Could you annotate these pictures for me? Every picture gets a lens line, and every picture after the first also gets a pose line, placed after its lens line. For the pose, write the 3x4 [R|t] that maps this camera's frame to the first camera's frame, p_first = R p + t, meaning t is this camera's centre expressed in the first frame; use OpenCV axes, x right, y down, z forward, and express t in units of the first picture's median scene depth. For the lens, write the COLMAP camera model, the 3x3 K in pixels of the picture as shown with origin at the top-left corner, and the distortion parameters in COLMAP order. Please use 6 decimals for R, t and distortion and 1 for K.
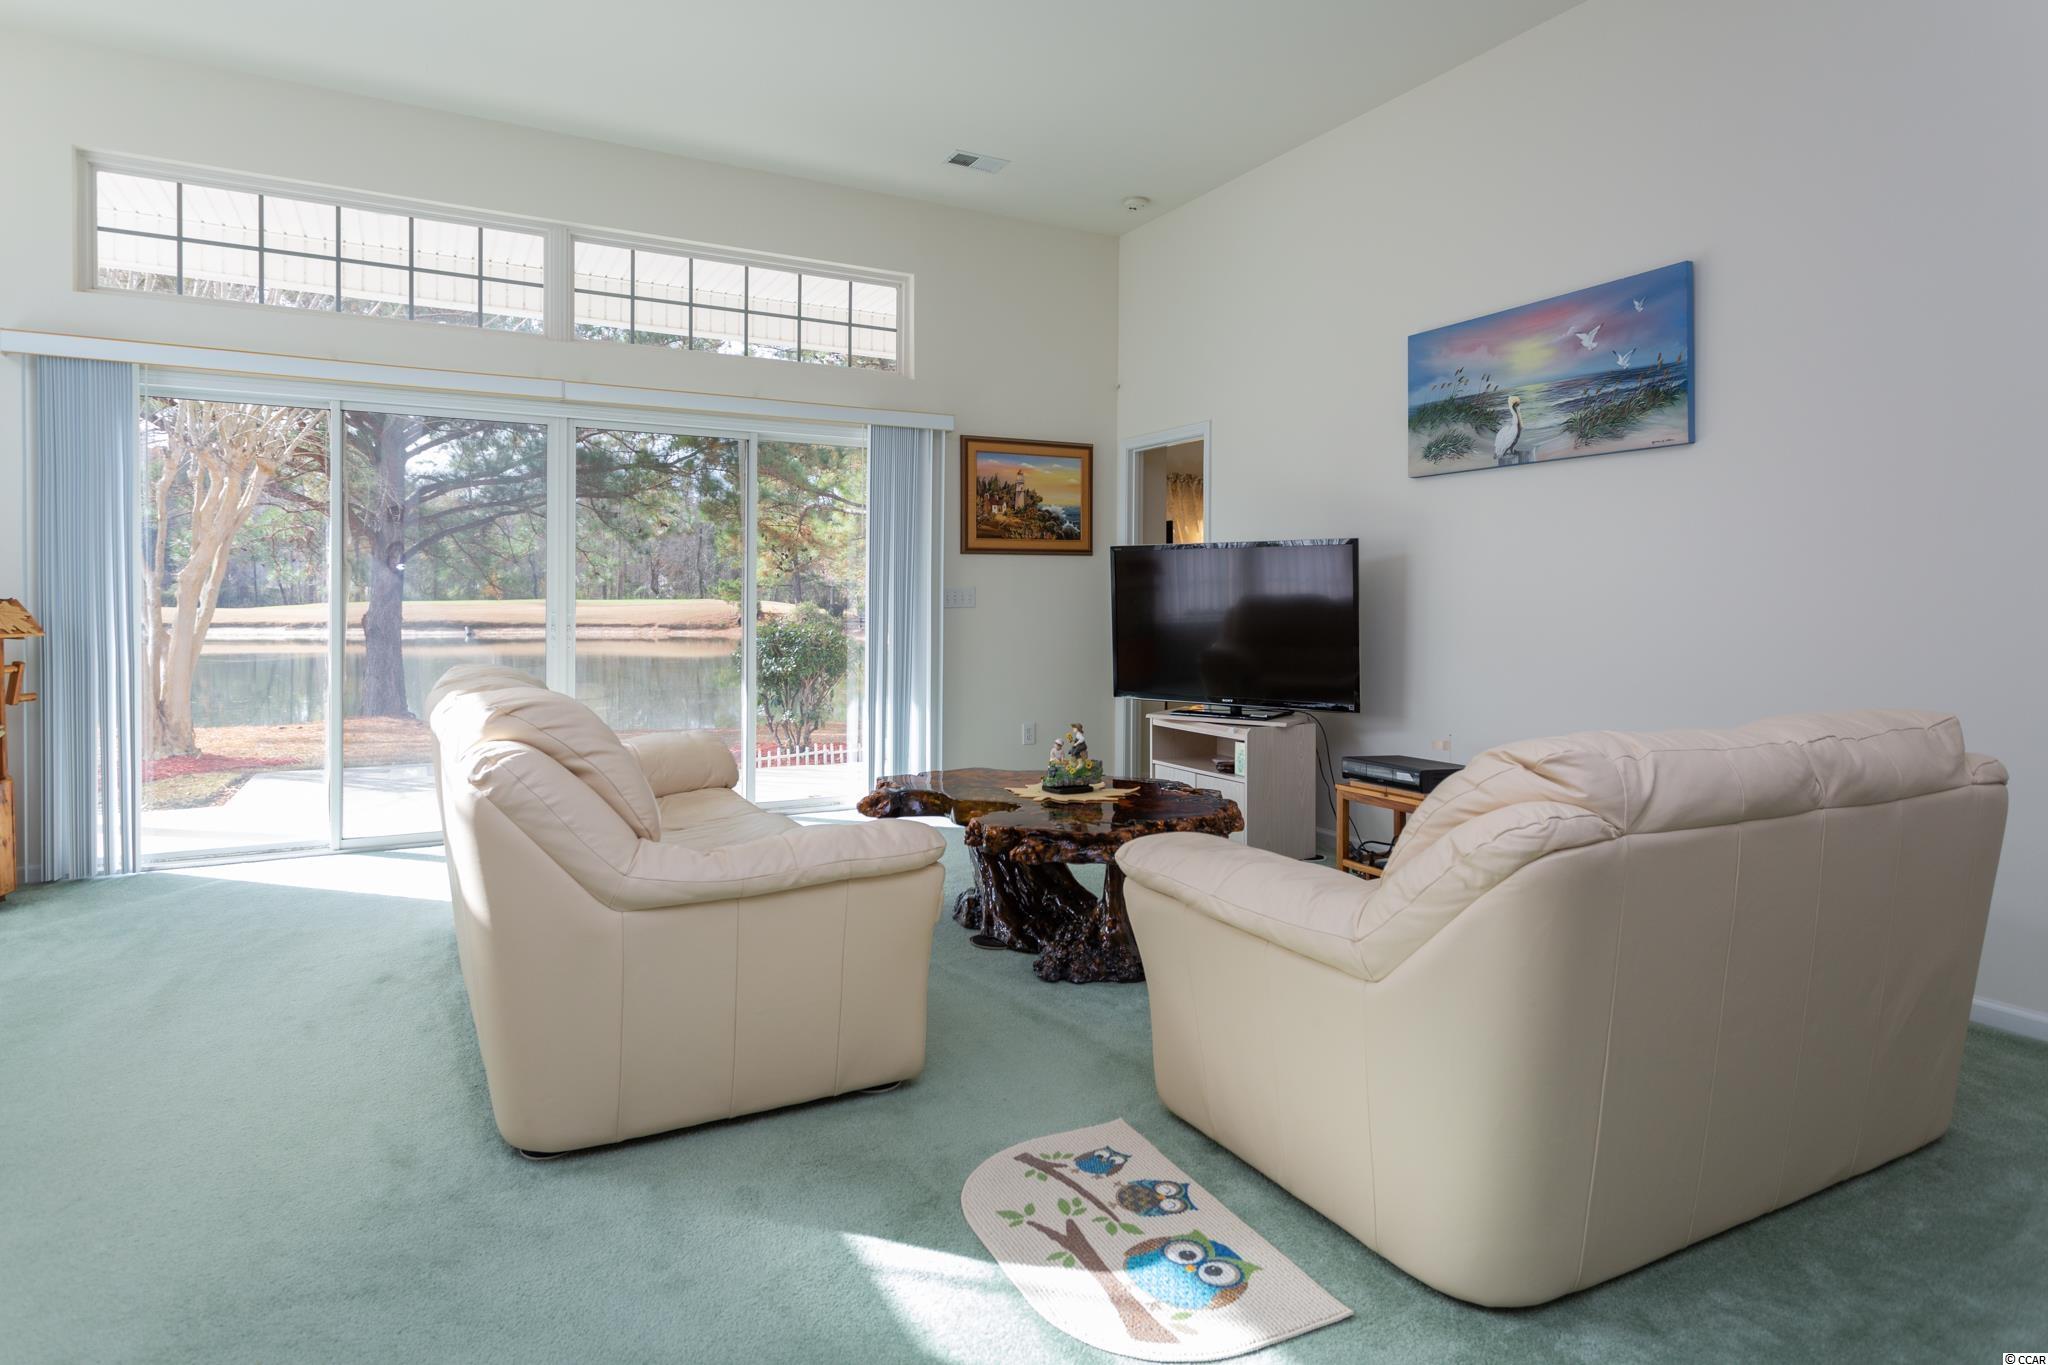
lens RADIAL K [[1141.5, 0, 1033.6], [0, 1141.5, 604.6], [0, 0, 1]] dist [0.005908, 0.001474]
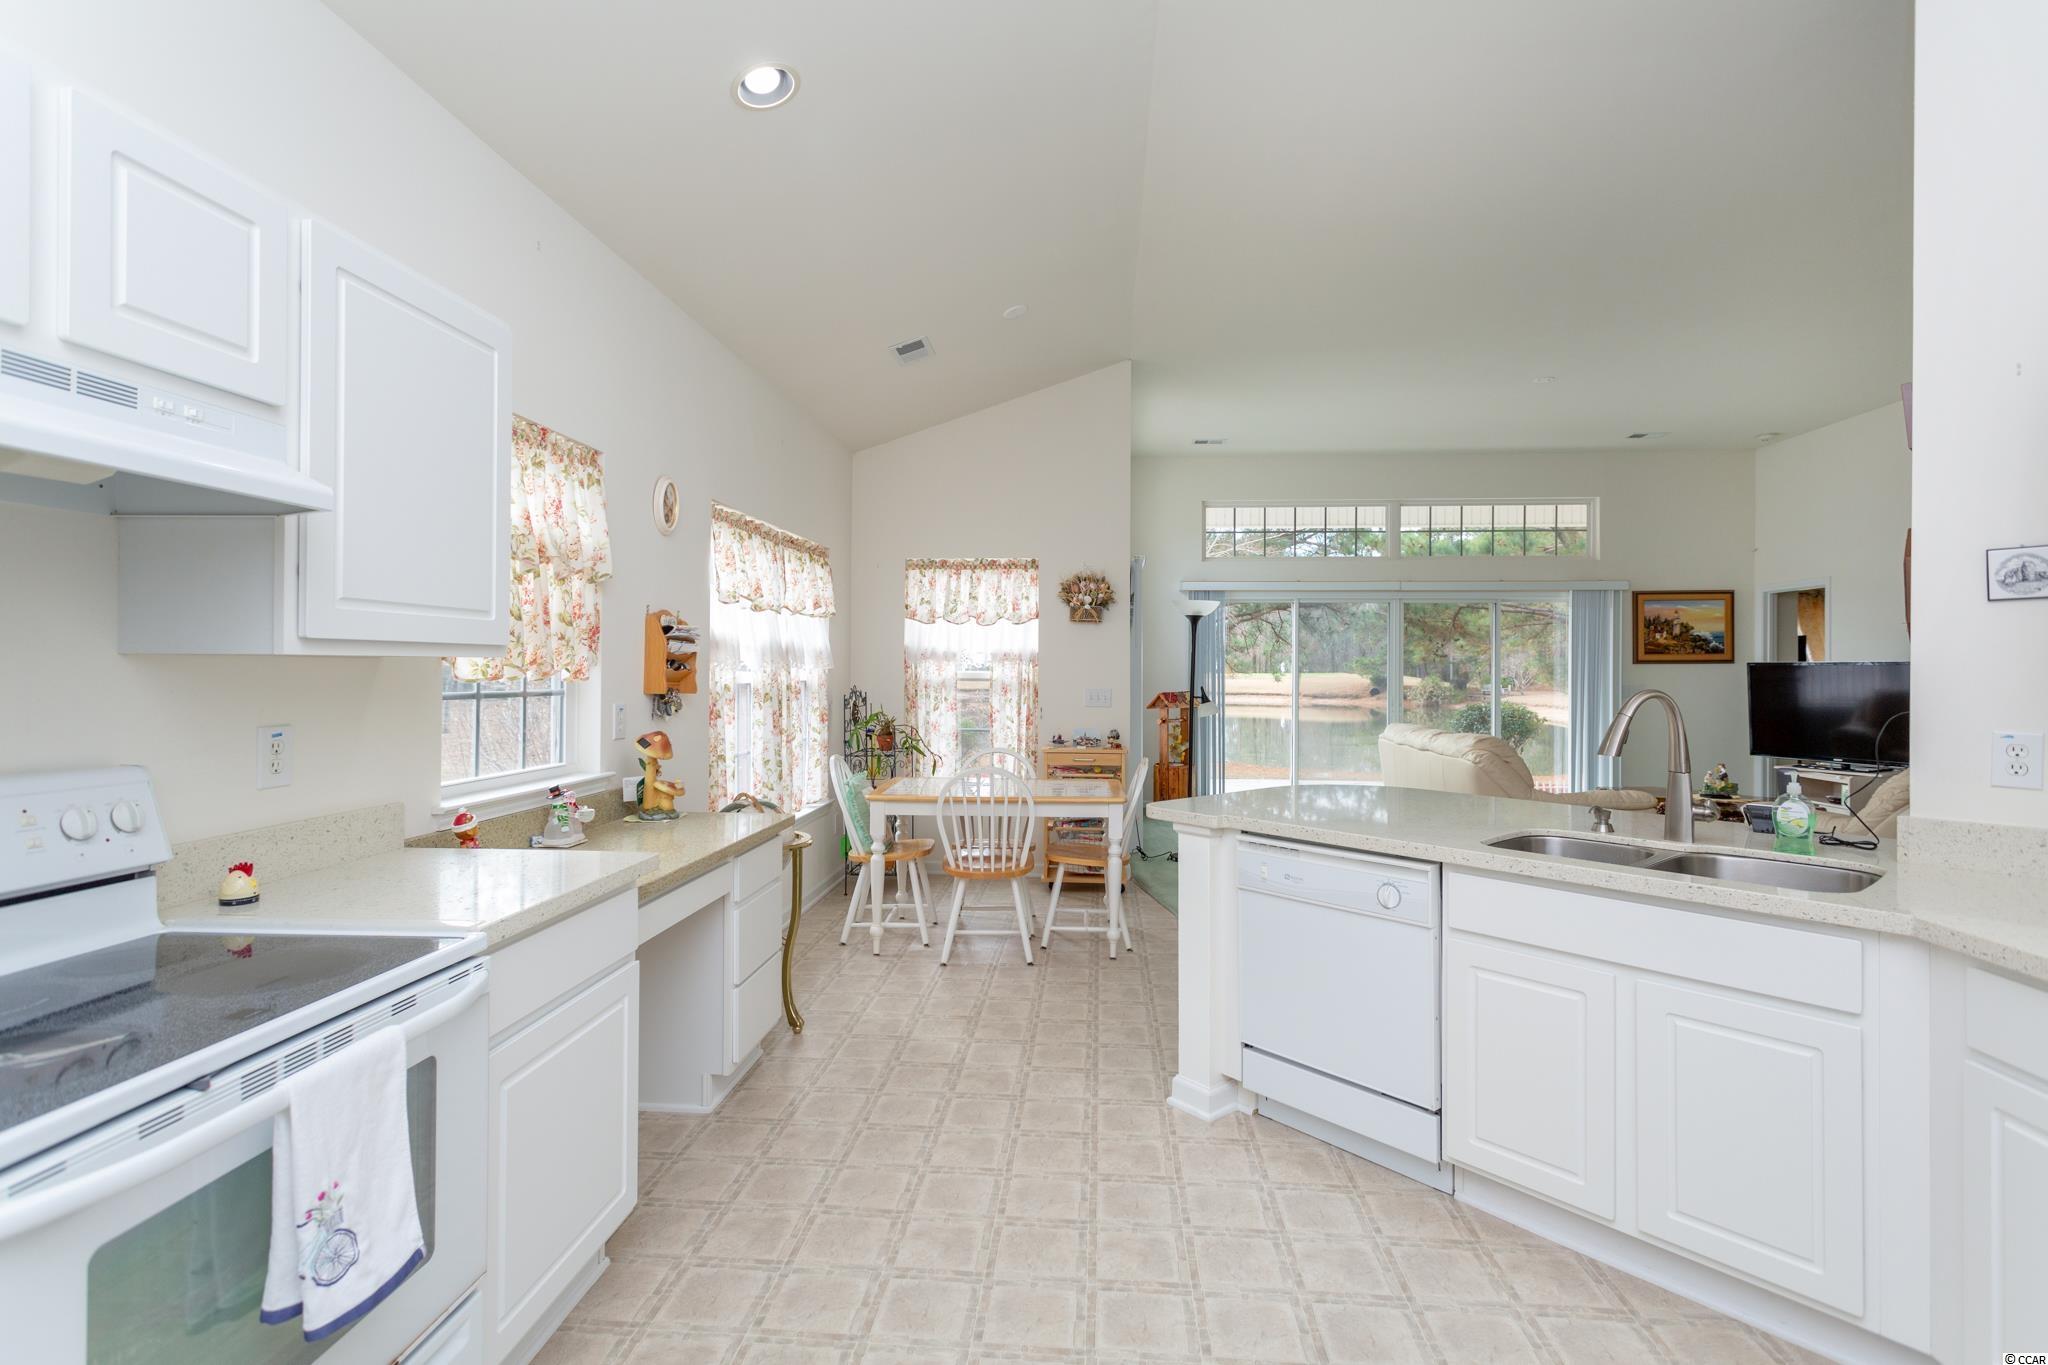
lens RADIAL K [[974.7, 0, 1024.3], [0, 974.7, 667.0], [0, 0, 1]] dist [0.010725, 0.000612]
pose [[0.836069, -0.001866, -0.548622, -0.031483], [-0.003391, 0.999958, -0.008568, -0.033700], [0.548615, 0.009023, 0.836027, -0.846981]]
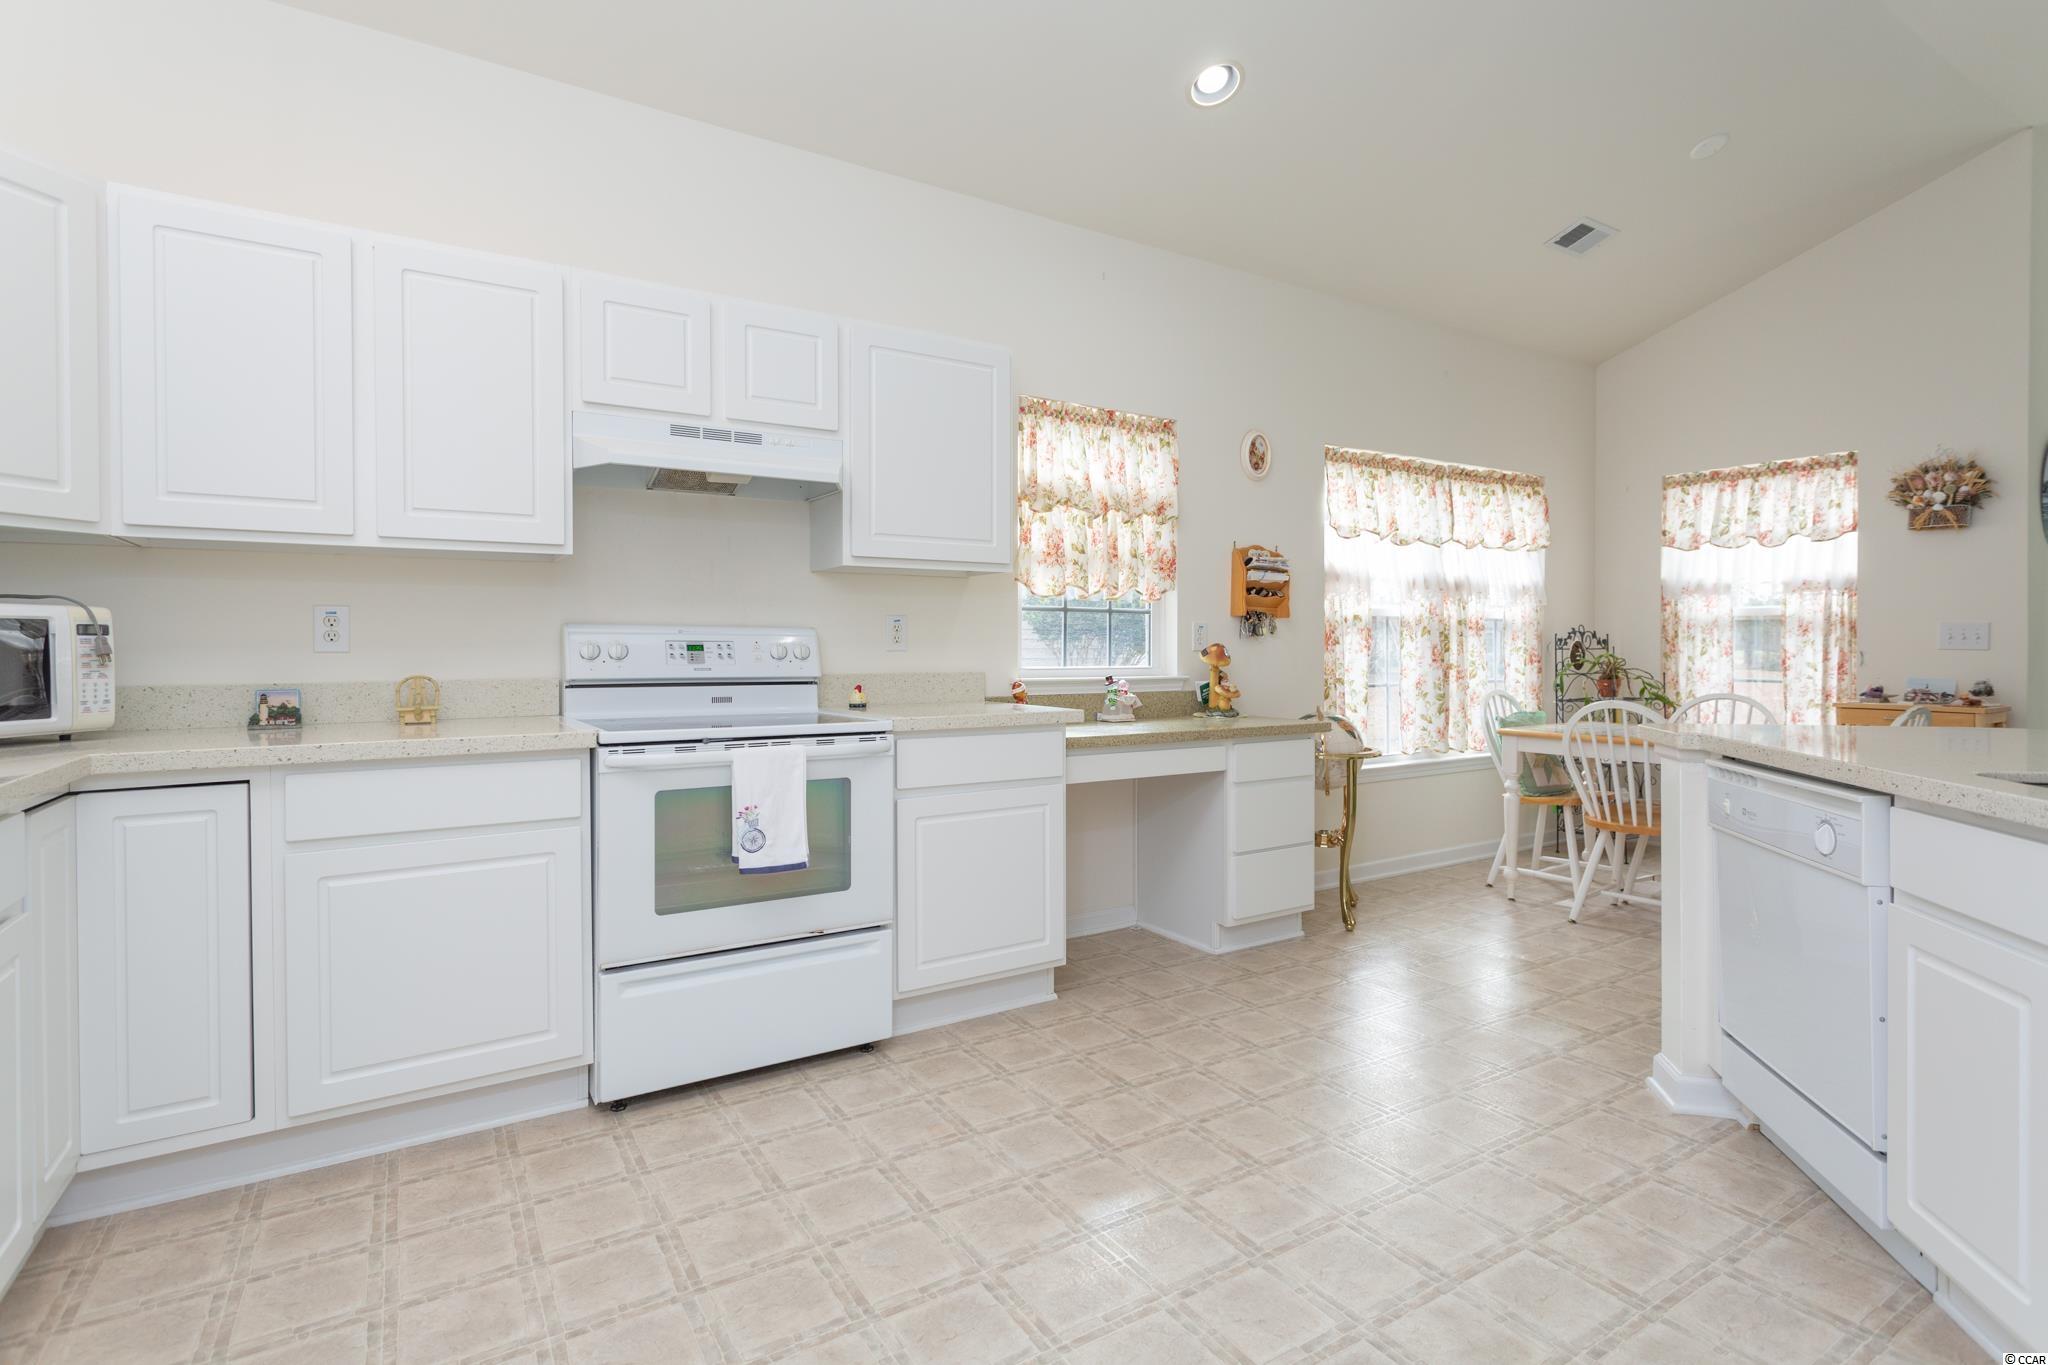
lens RADIAL K [[998.0, 0, 1036.4], [0, 998.0, 658.9], [0, 0, 1]] dist [0.008753, -0.000702]
pose [[0.068227, 0.006502, -0.997649, 0.208554], [-0.004318, 0.999971, 0.006222, 0.014343], [0.997660, 0.003883, 0.068253, -0.627279]]
